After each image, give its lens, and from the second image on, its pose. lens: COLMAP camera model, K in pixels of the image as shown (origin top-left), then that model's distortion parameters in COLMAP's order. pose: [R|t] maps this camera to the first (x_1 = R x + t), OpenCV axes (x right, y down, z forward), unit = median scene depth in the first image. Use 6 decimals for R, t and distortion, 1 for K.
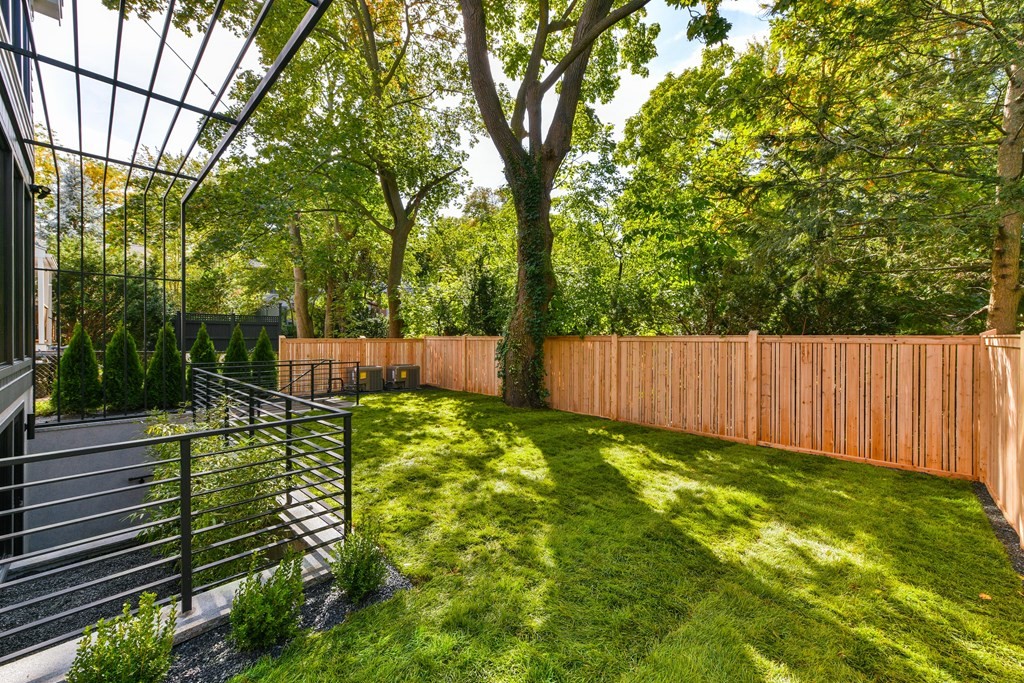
lens RADIAL K [[406.9, 0, 515.5], [0, 406.9, 341.1], [0, 0, 1]] dist [0.006198, 0.001063]
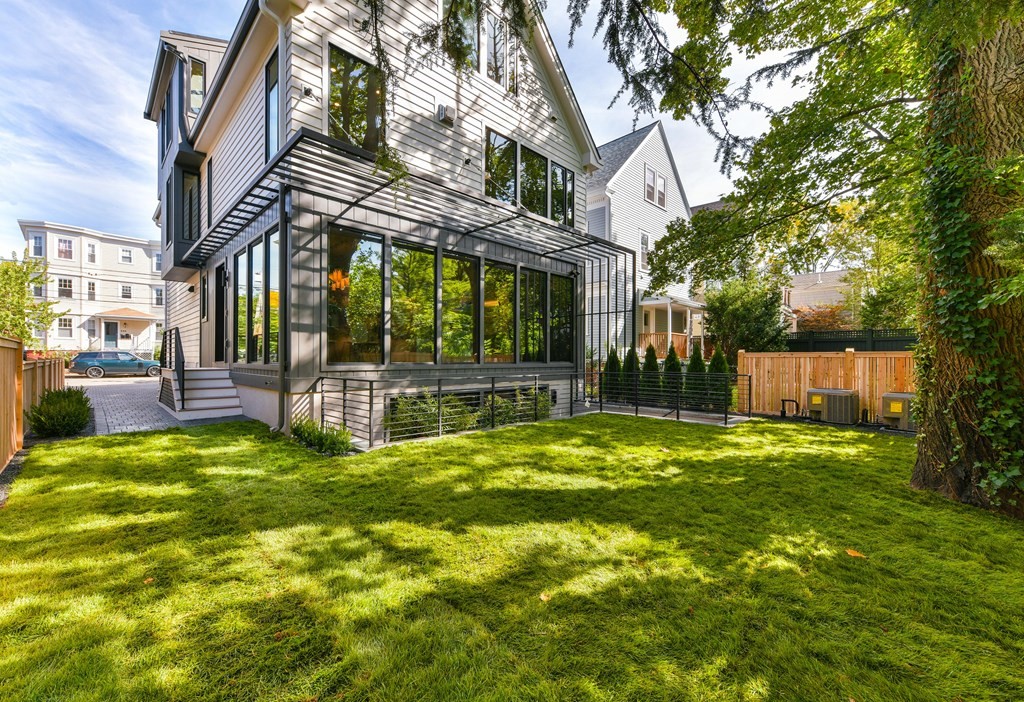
lens RADIAL K [[414.8, 0, 516.1], [0, 414.8, 356.2], [0, 0, 1]] dist [-0.000793, -0.000060]
pose [[-0.012524, -0.005317, -0.999907, 1.127065], [-0.006314, 0.999966, -0.005238, 0.031847], [0.999902, 0.006248, -0.012558, 1.165408]]
